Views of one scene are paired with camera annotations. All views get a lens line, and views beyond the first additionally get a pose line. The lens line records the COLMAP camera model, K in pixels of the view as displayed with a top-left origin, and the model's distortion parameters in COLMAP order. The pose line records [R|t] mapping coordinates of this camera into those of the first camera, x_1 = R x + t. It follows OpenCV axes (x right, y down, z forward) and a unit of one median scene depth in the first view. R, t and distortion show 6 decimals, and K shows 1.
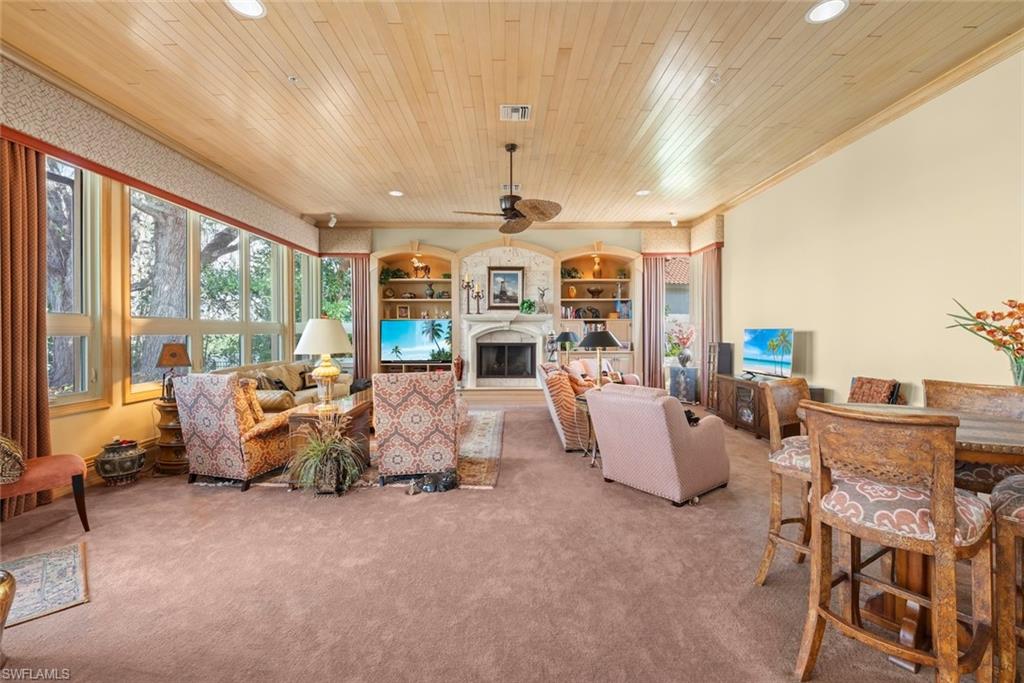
lens RADIAL K [[431.4, 0, 505.1], [0, 431.4, 334.5], [0, 0, 1]] dist [0.001518, 0.000064]
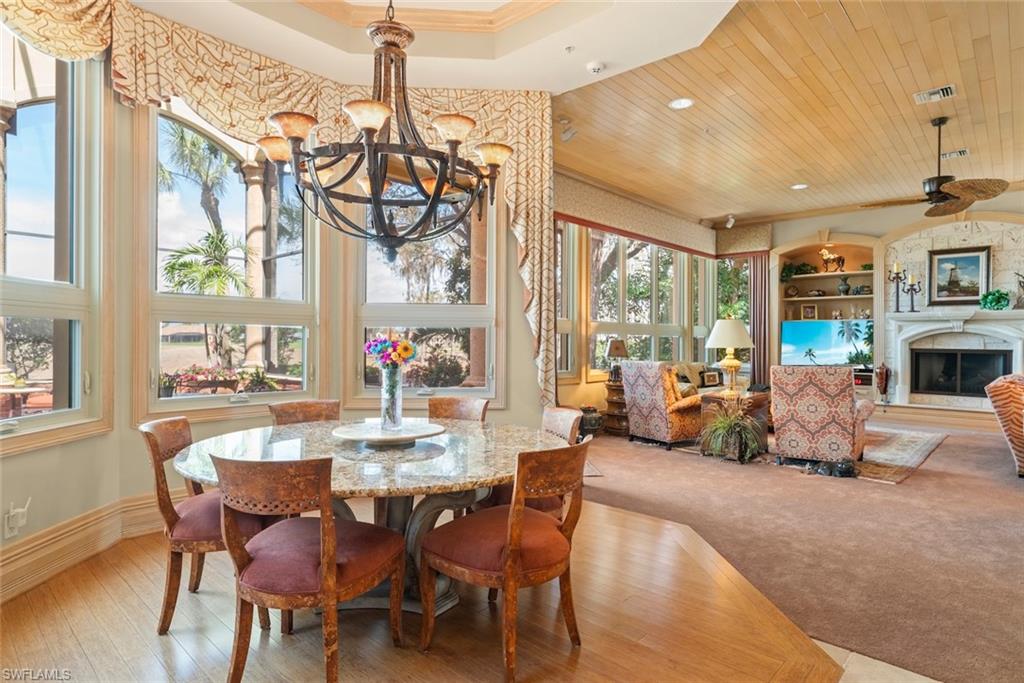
lens RADIAL K [[554.9, 0, 518.2], [0, 554.9, 341.8], [0, 0, 1]] dist [0.003169, 0.000866]
pose [[0.746415, 0.007498, -0.665439, 0.093917], [-0.009789, 0.999952, 0.000287, 0.017299], [0.665409, 0.006300, 0.746452, -0.297992]]
